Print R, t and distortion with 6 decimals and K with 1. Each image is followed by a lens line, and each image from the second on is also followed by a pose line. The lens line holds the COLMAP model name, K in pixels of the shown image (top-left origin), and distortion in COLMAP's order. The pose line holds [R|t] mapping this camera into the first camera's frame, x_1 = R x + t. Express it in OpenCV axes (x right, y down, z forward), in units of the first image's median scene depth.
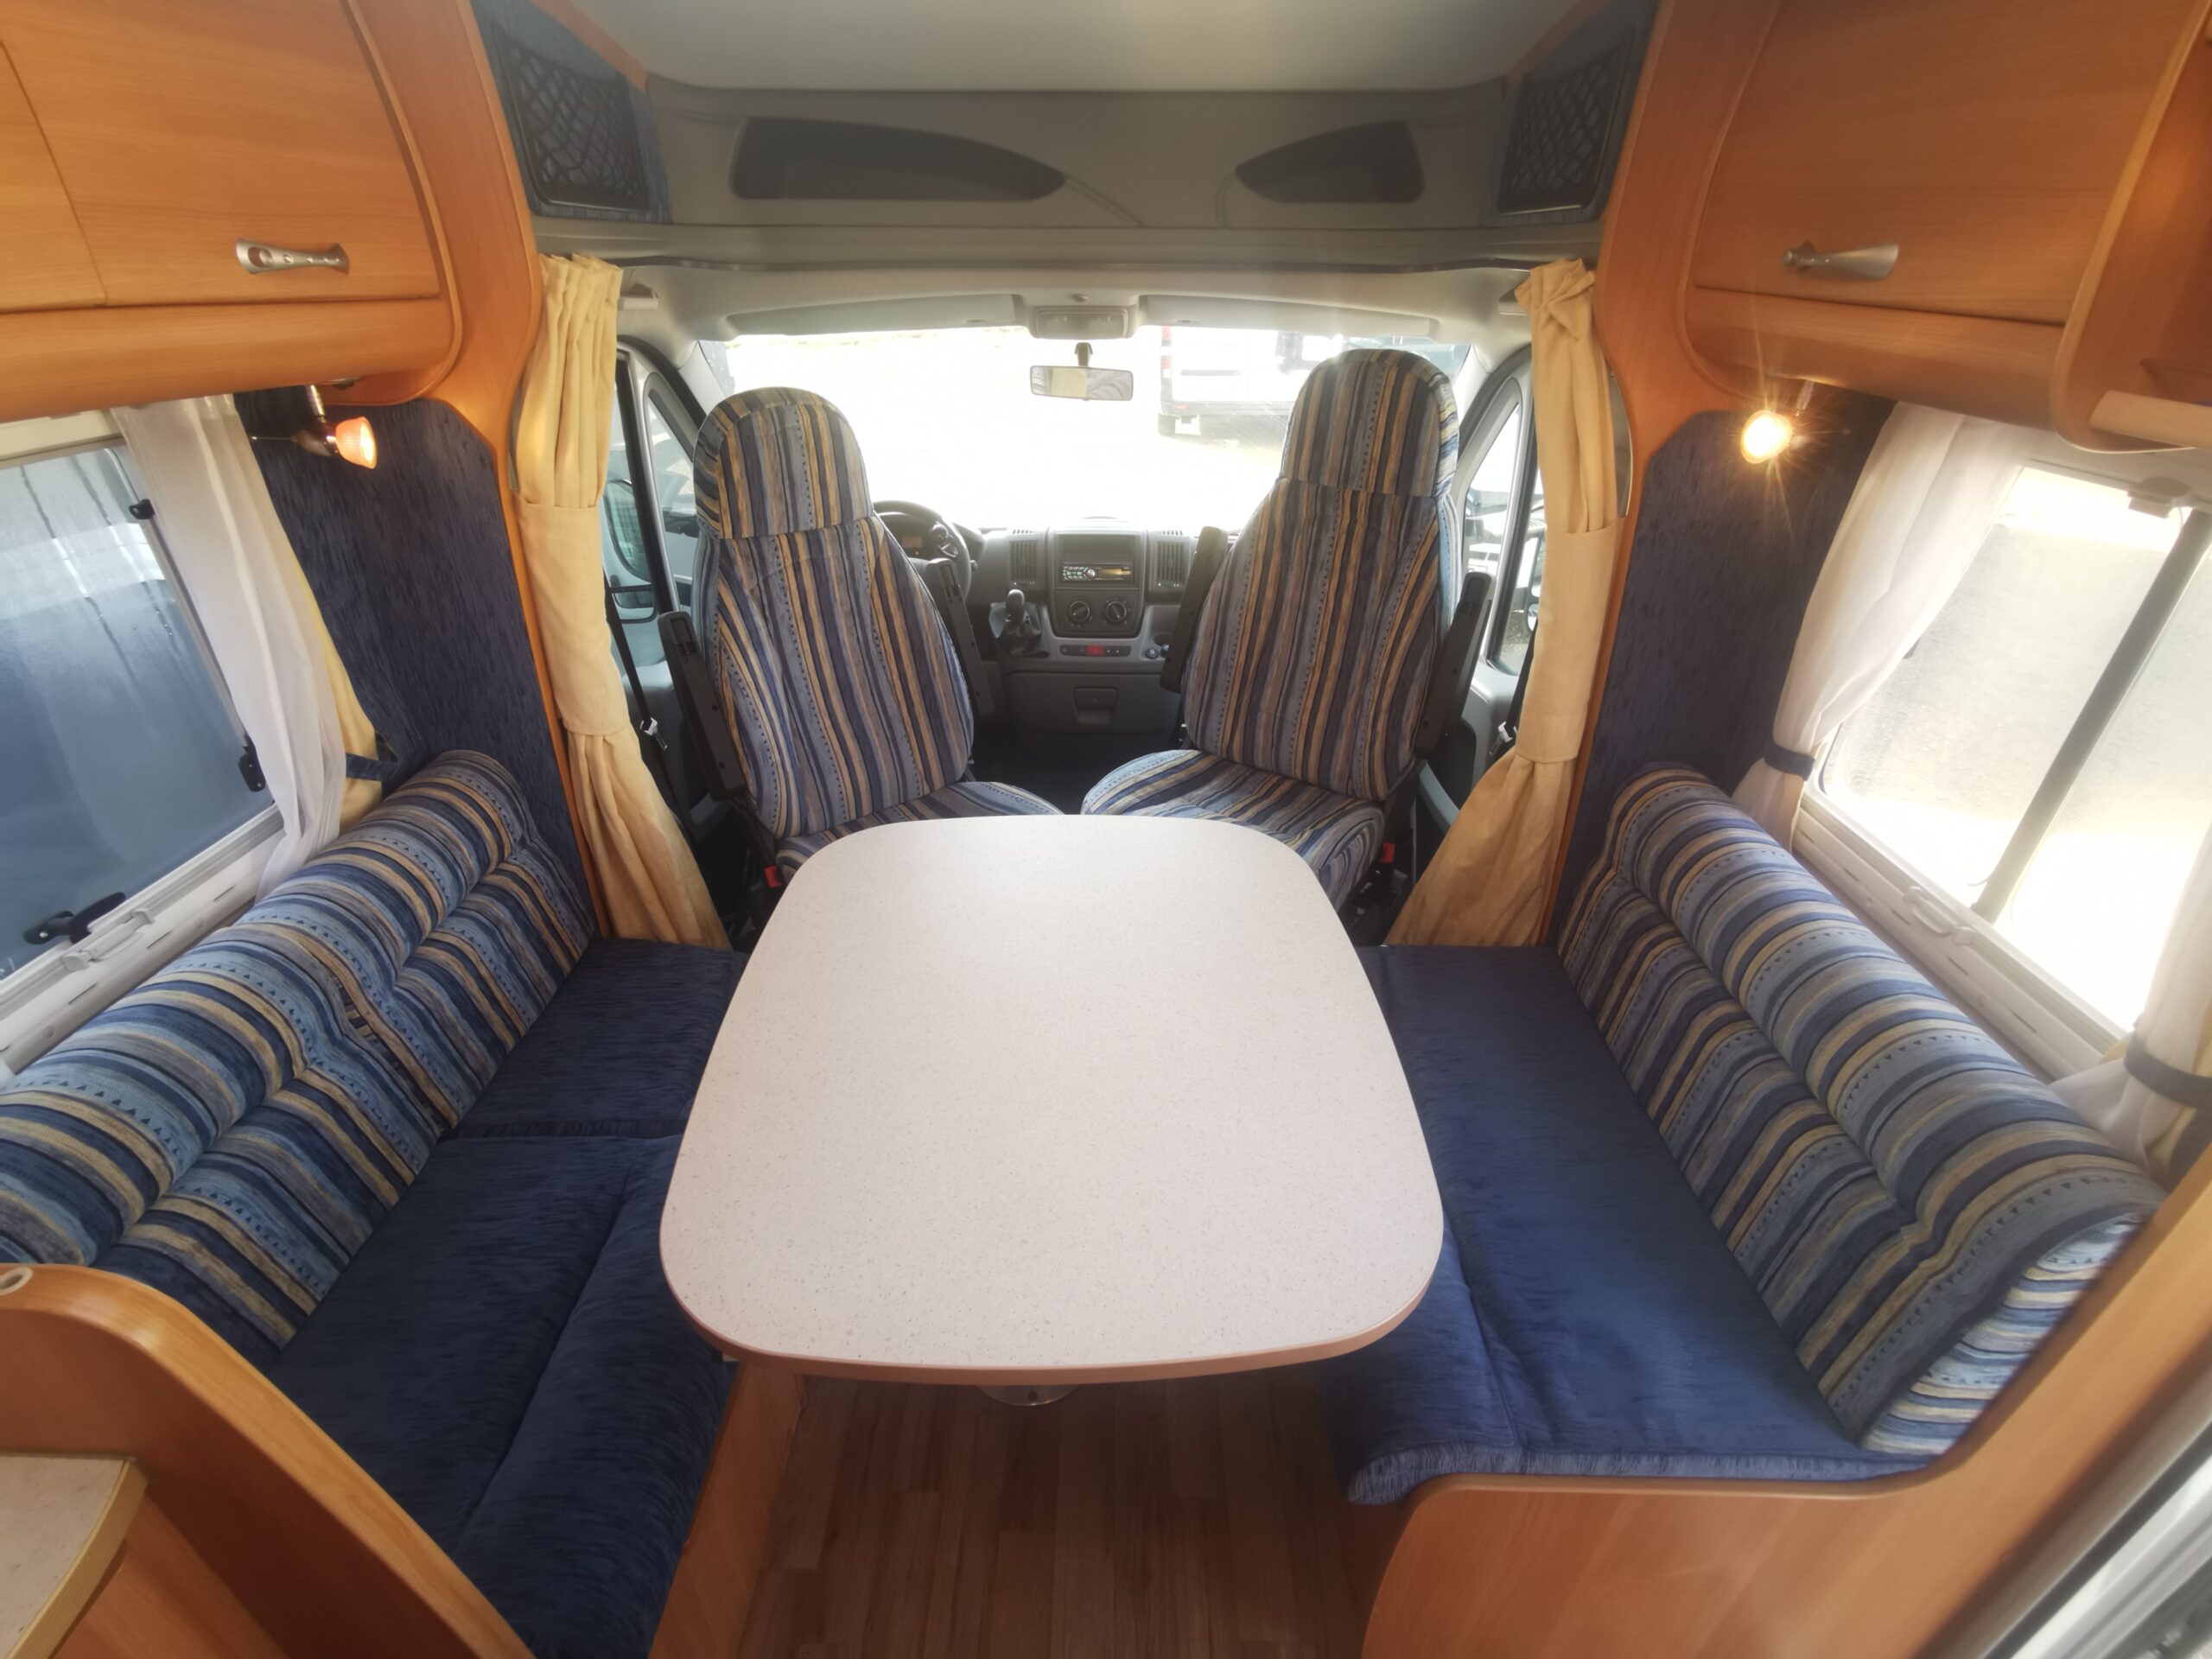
lens RADIAL K [[1019.5, 0, 1095.8], [0, 1019.5, 827.9], [0, 0, 1]] dist [0.003715, 0.007106]
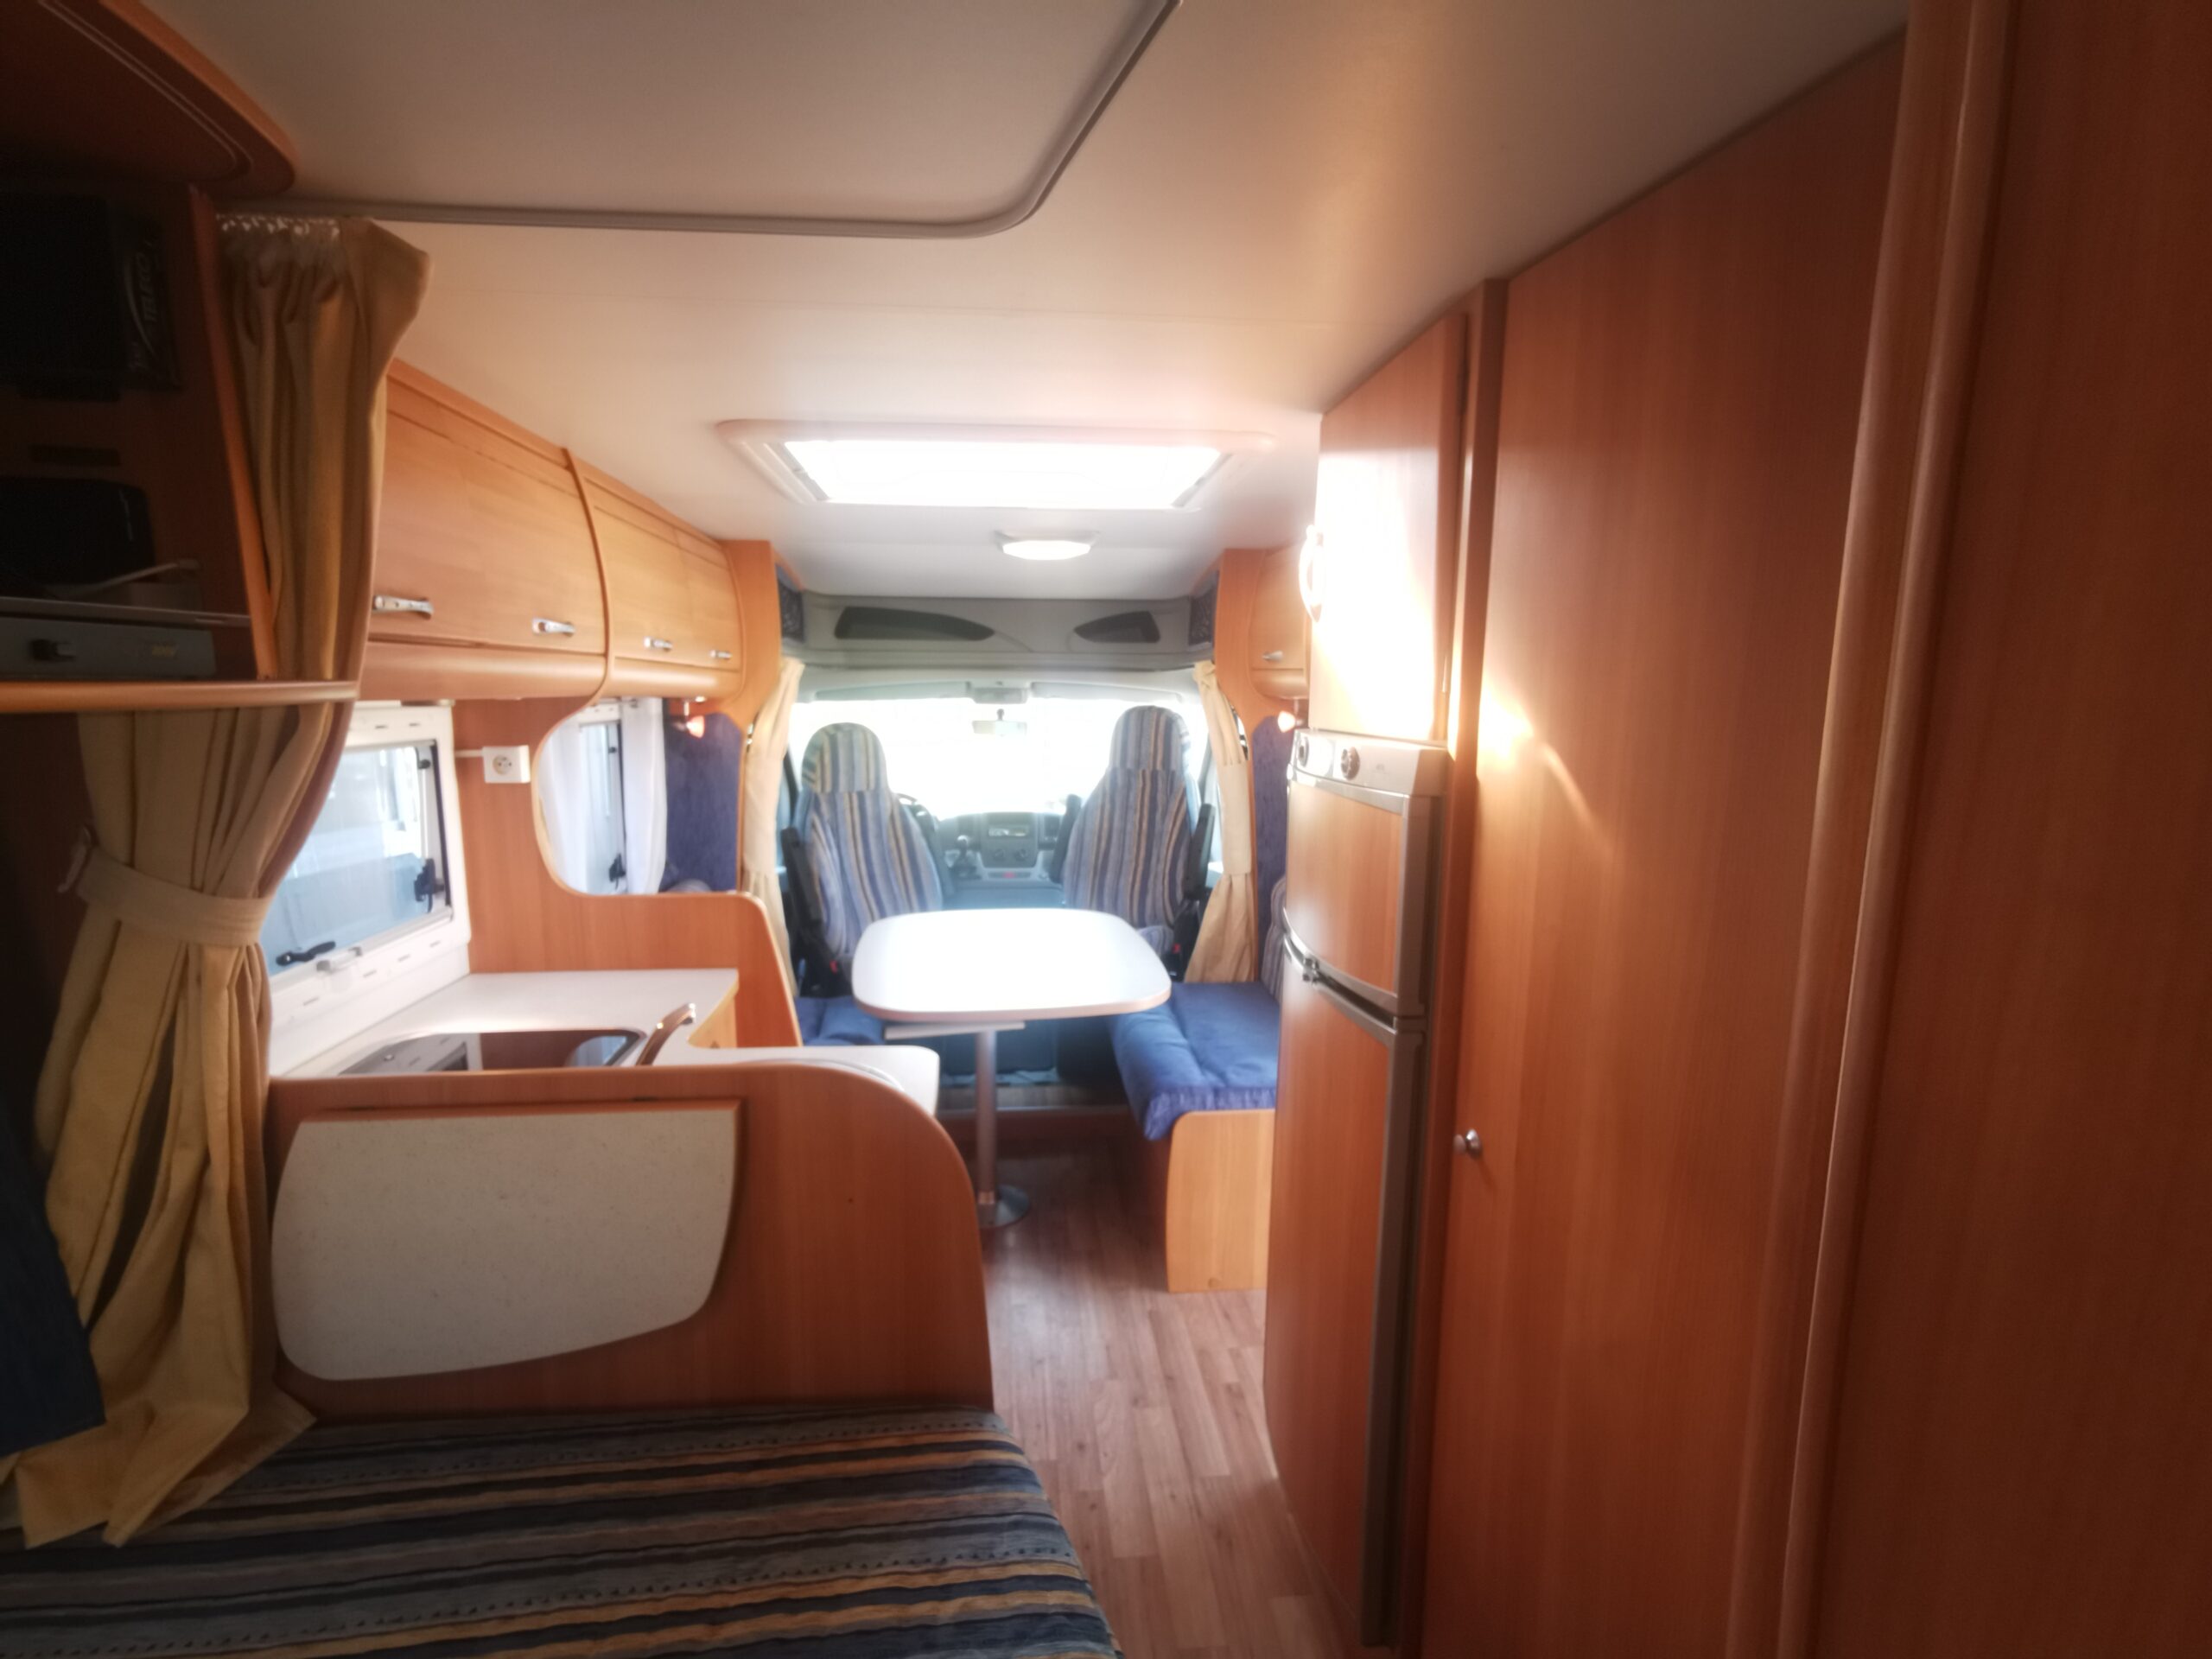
lens RADIAL K [[1019.5, 0, 1113.8], [0, 1019.5, 826.6], [0, 0, 1]] dist [0.003715, 0.007106]
pose [[0.992008, -0.017748, 0.124922, -0.048947], [0.063272, 0.926554, -0.370802, 0.488987], [-0.109165, 0.375742, 0.920272, -0.747524]]
